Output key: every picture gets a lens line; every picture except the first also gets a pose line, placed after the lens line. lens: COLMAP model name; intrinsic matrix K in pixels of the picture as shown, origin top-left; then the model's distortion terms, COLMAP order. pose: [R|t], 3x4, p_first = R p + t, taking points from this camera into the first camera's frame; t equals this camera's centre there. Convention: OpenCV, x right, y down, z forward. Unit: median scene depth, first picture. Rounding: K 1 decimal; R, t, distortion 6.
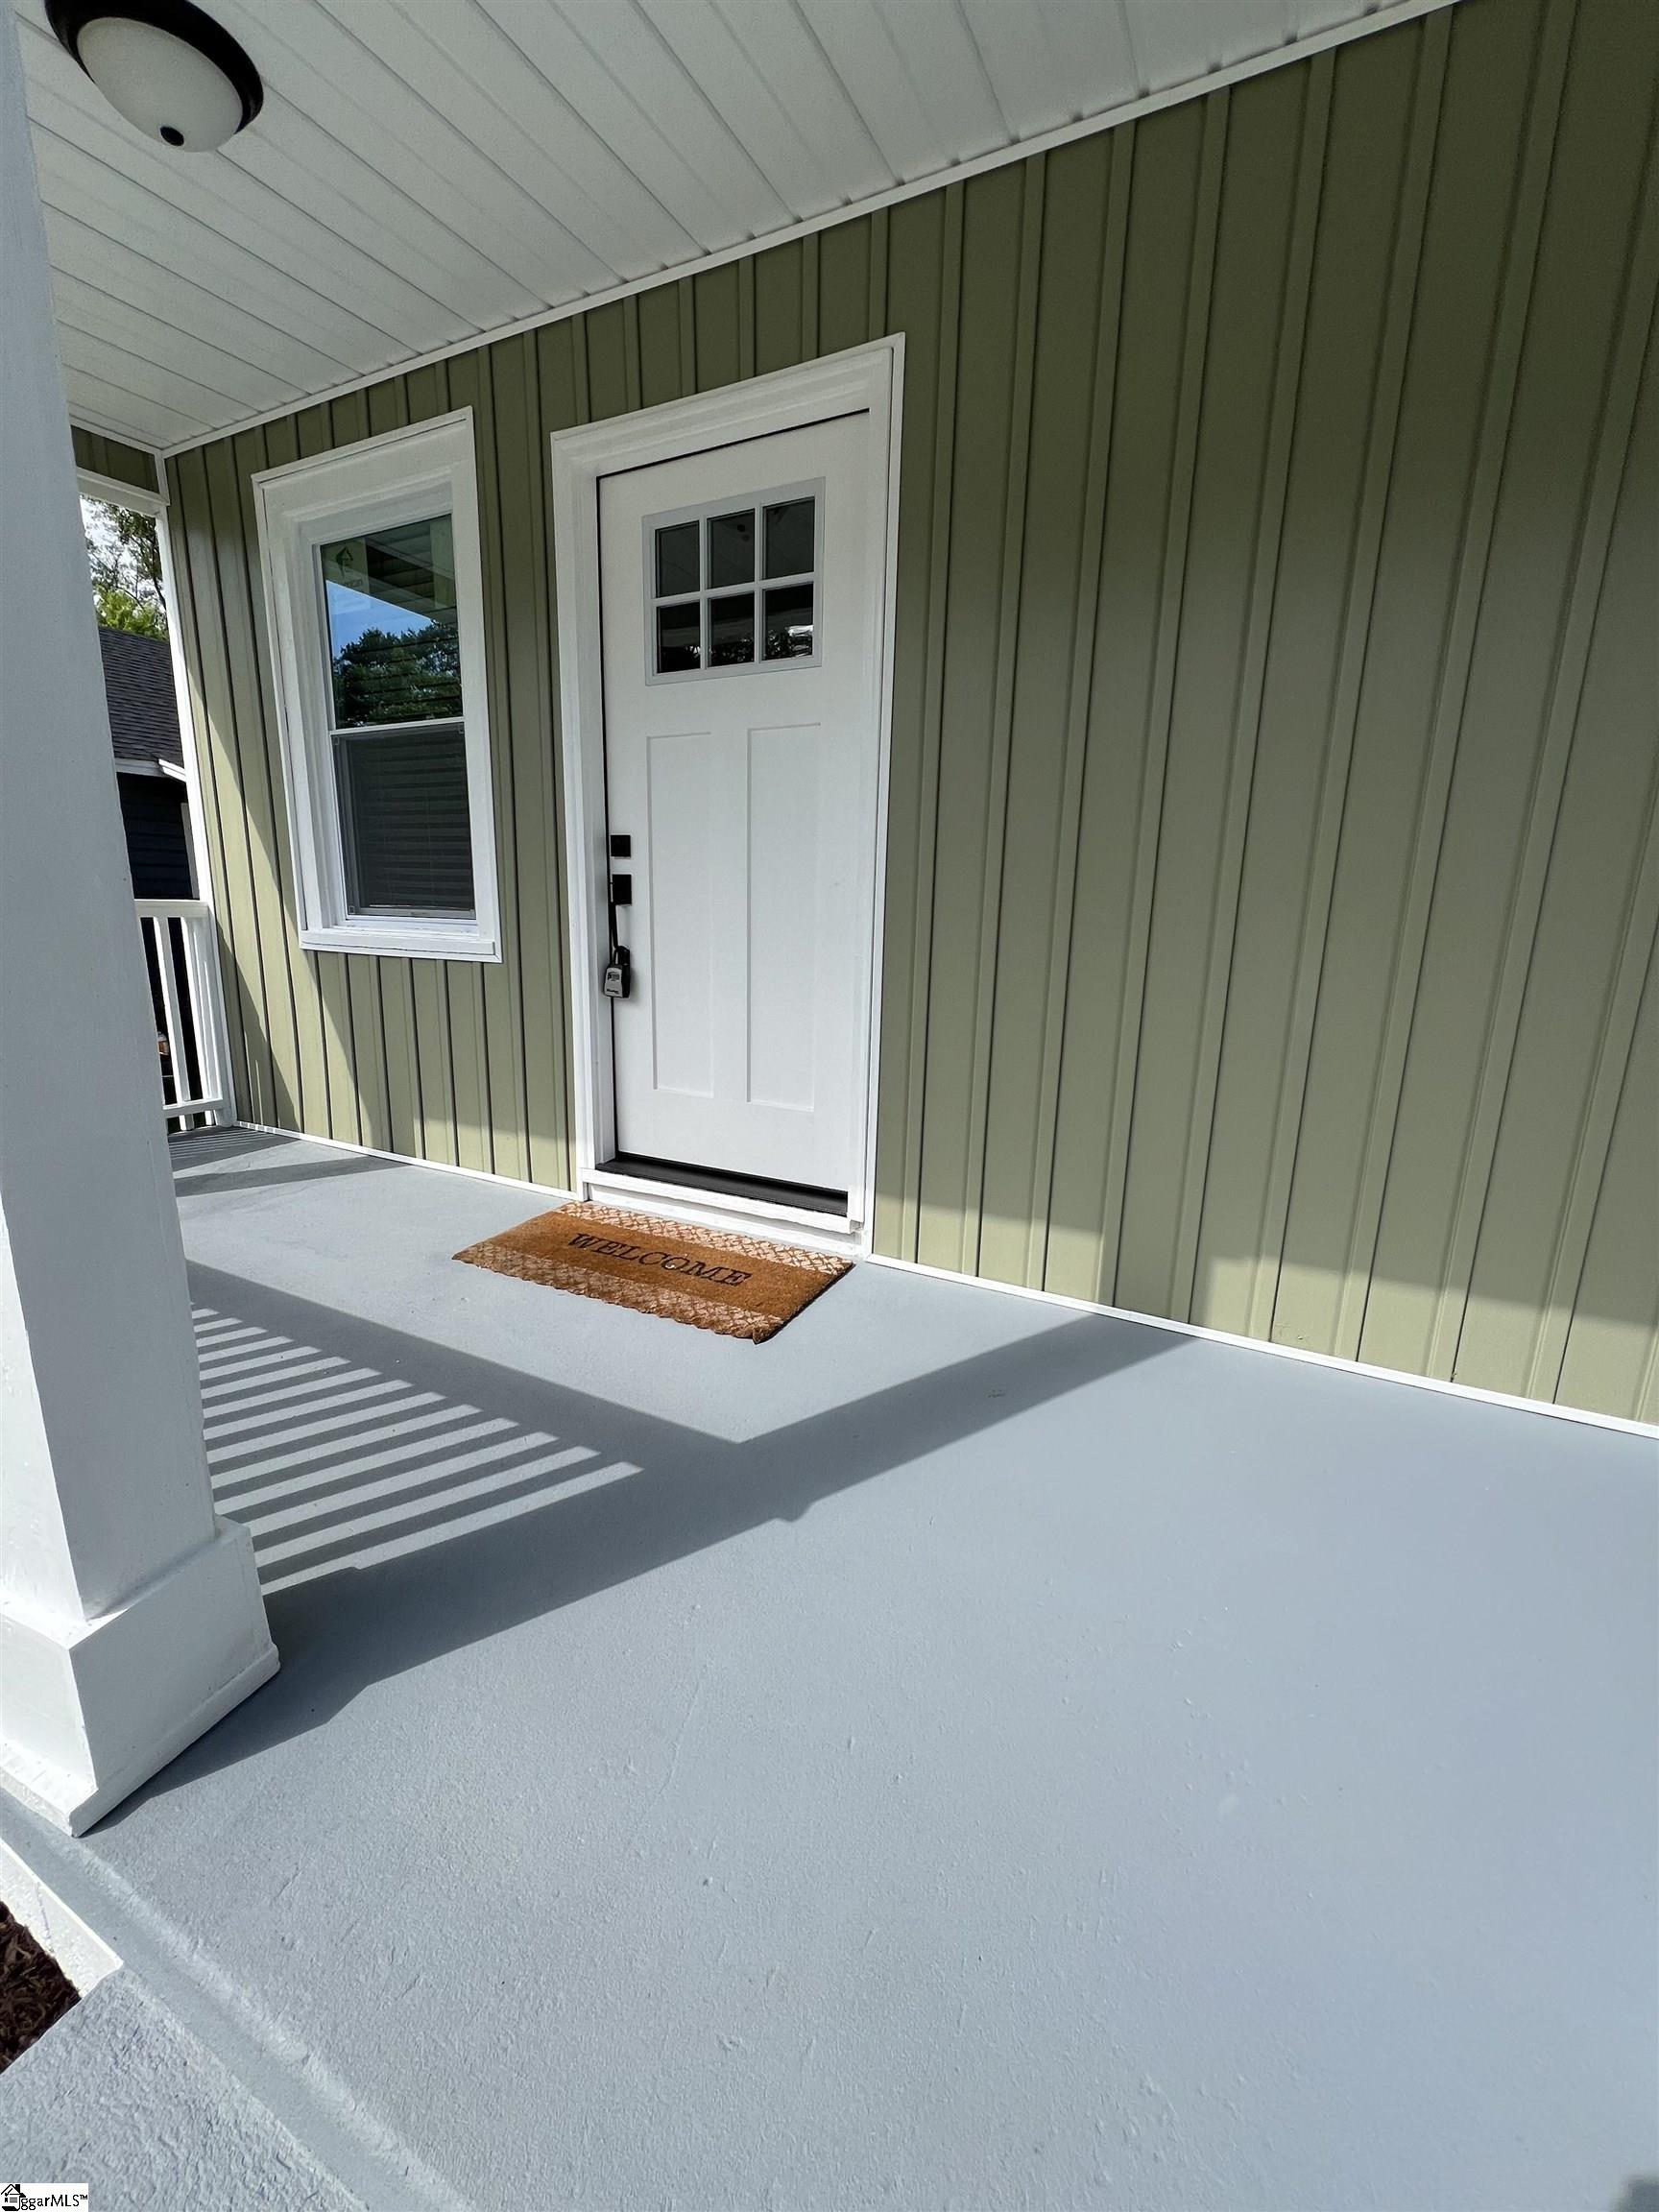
lens RADIAL K [[882.6, 0, 829.5], [0, 882.6, 1106.0], [0, 0, 1]] dist [-0.008585, -0.000056]
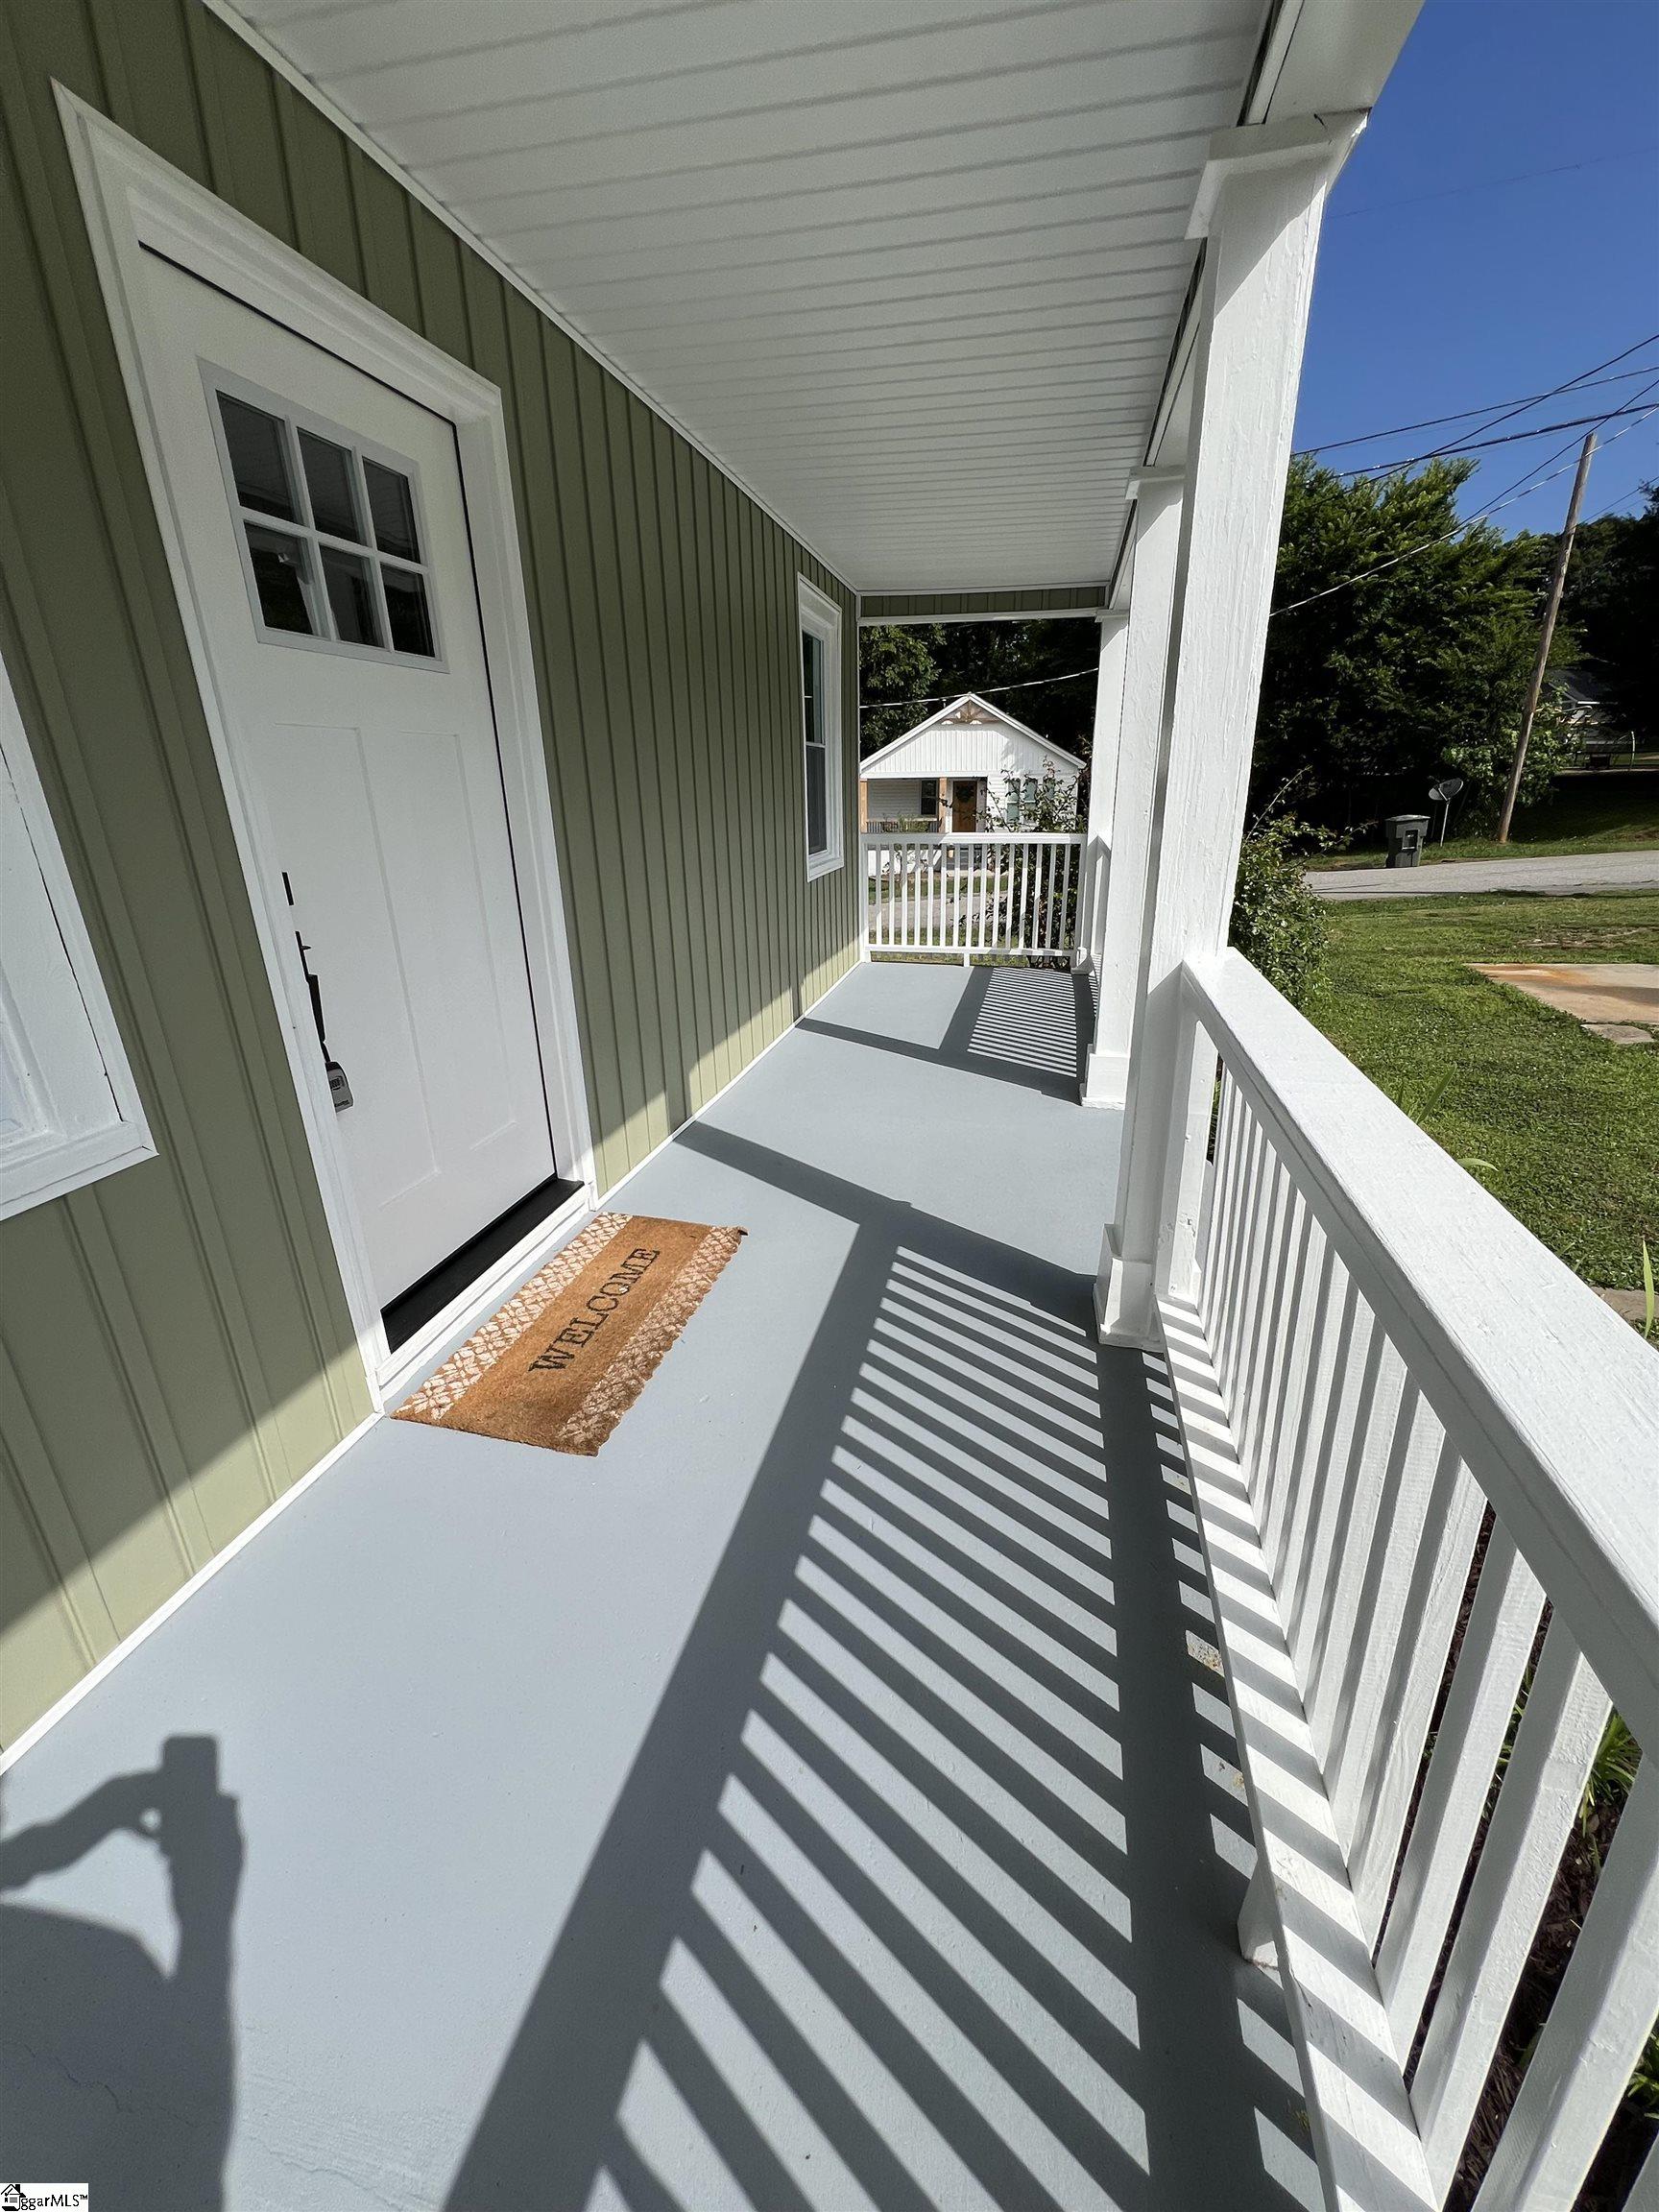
lens RADIAL K [[882.6, 0, 829.5], [0, 882.6, 1106.0], [0, 0, 1]] dist [-0.008585, -0.000056]
pose [[-0.239851, -0.351629, 0.904891, -1.093385], [0.223710, 0.886995, 0.403972, -0.367206], [-0.944683, 0.299326, -0.134084, 0.853577]]
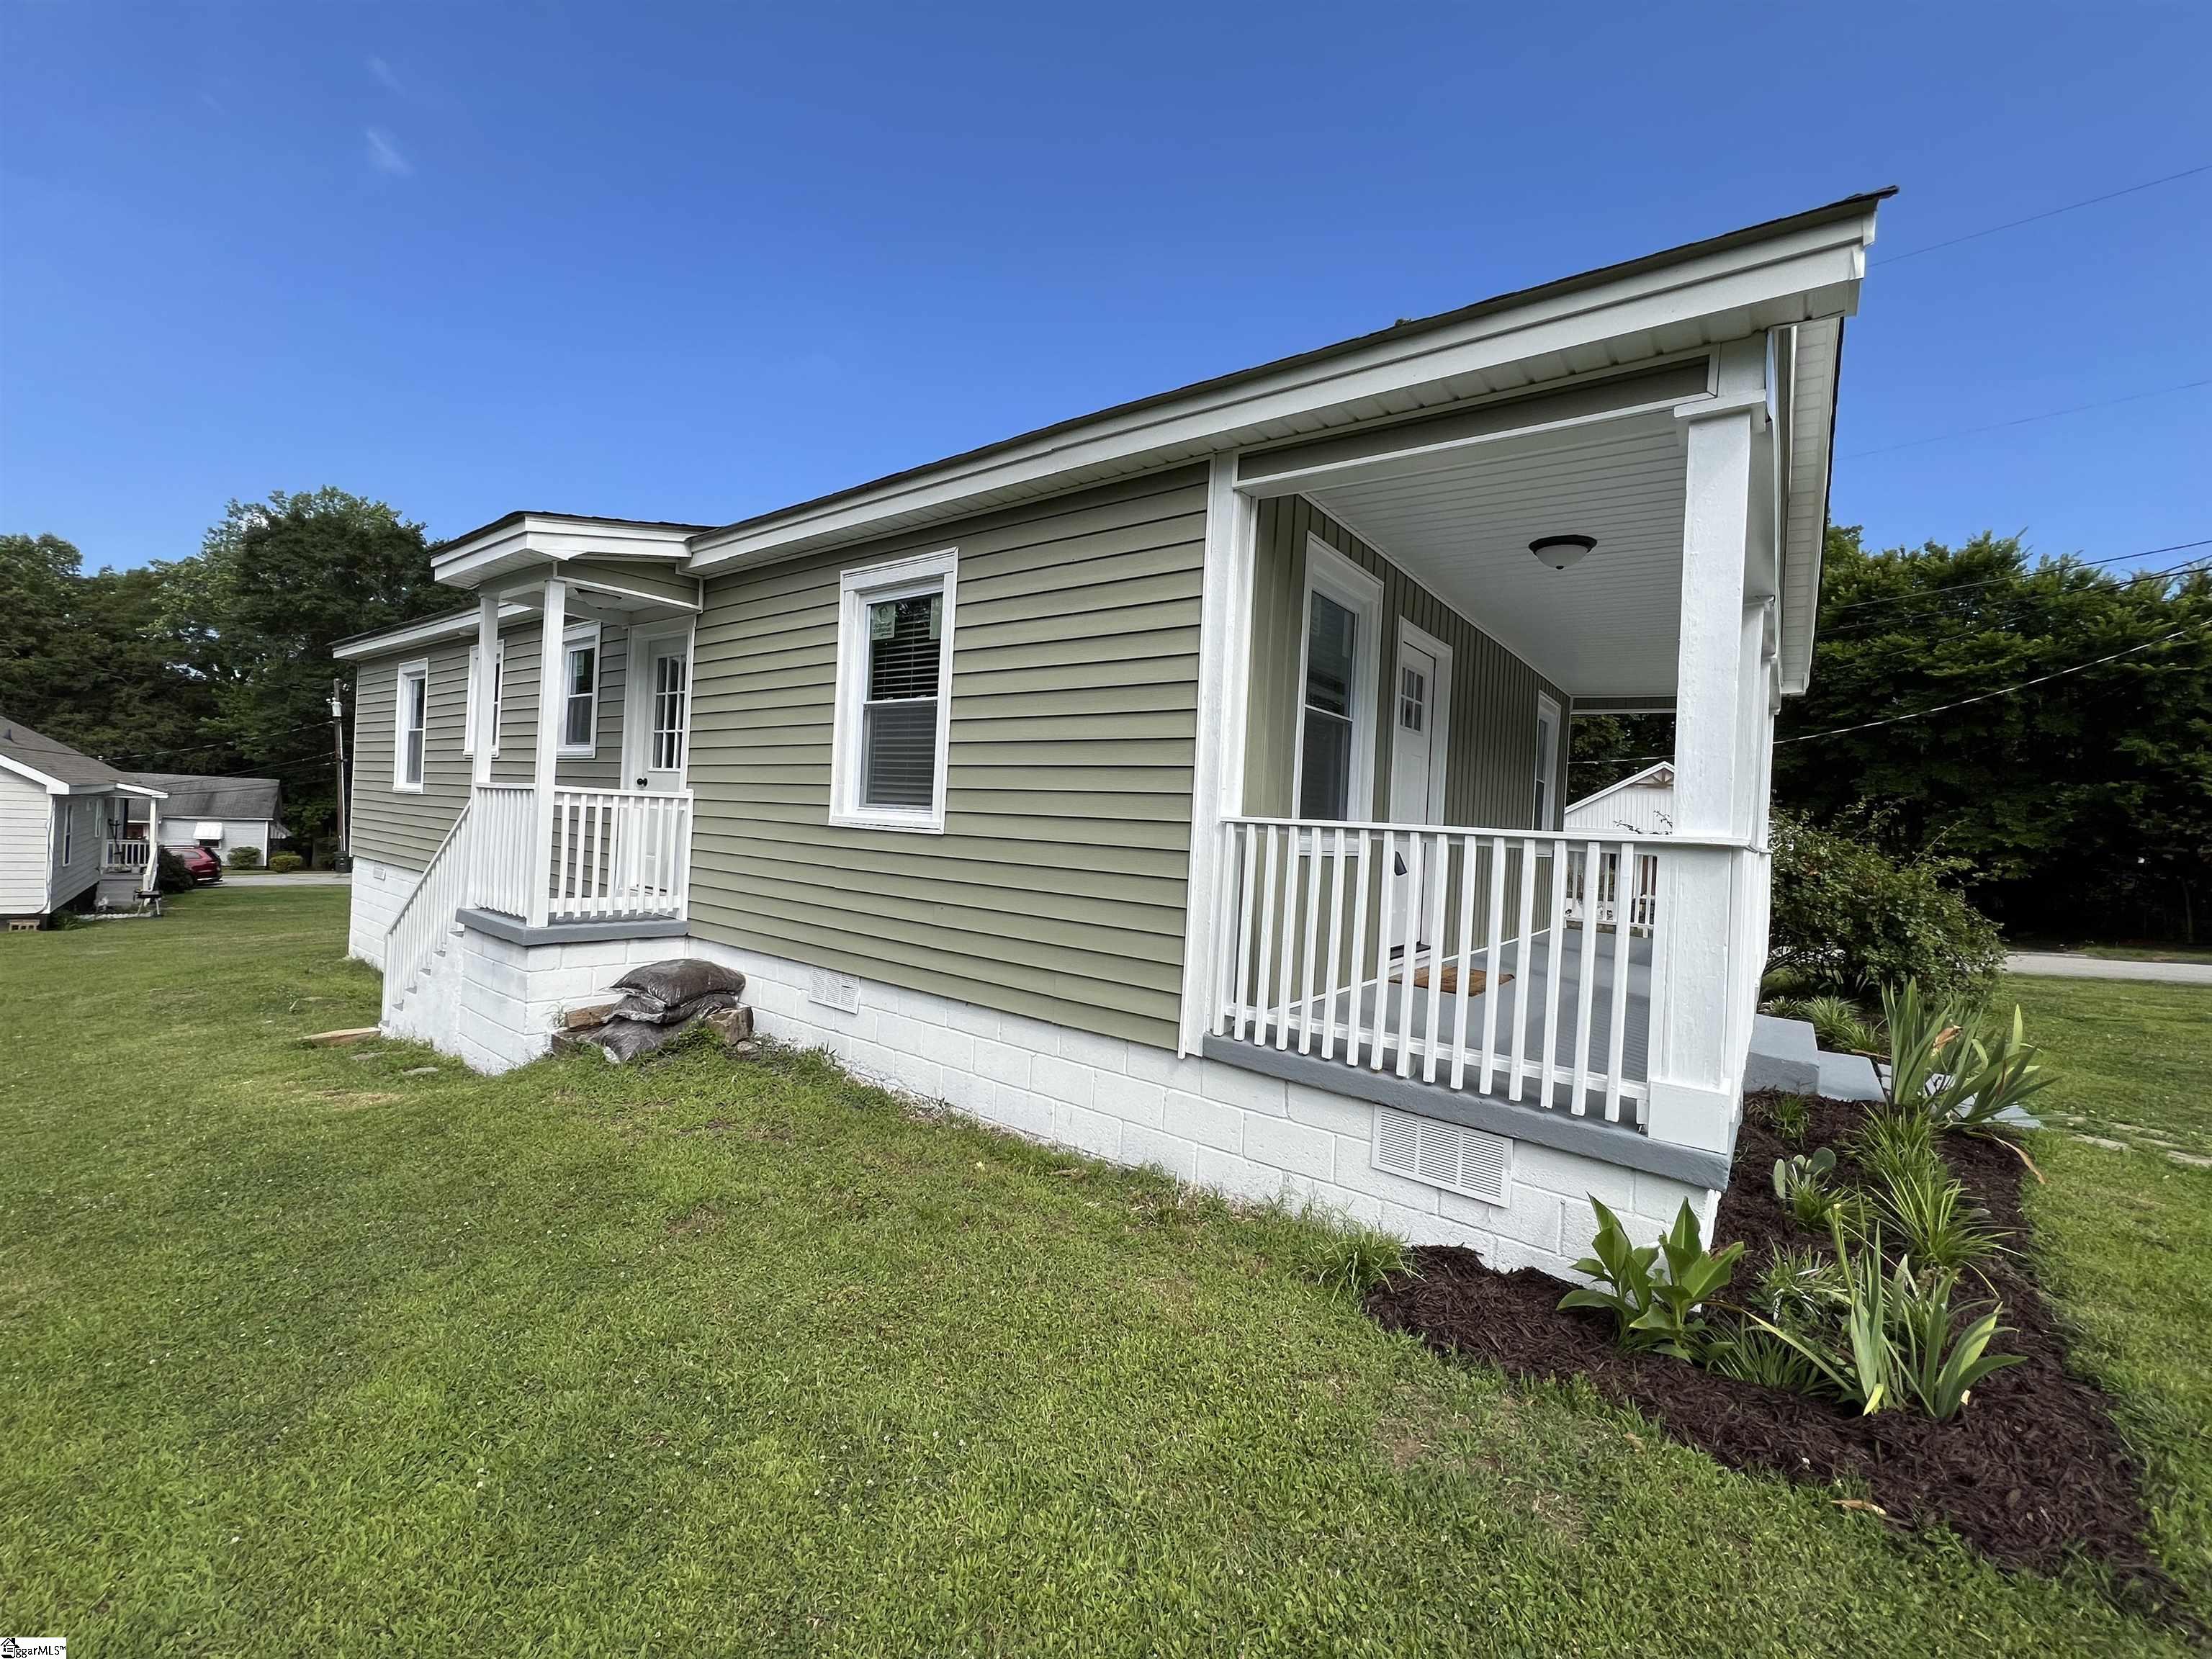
lens RADIAL K [[888.3, 0, 1106.0], [0, 888.3, 829.5], [0, 0, 1]] dist [-0.002842, 0.000477]
pose [[0.176414, -0.019774, 0.984118, -2.680874], [0.166258, 0.986032, -0.009991, -0.348901], [-0.970174, 0.165380, 0.177237, 1.443244]]
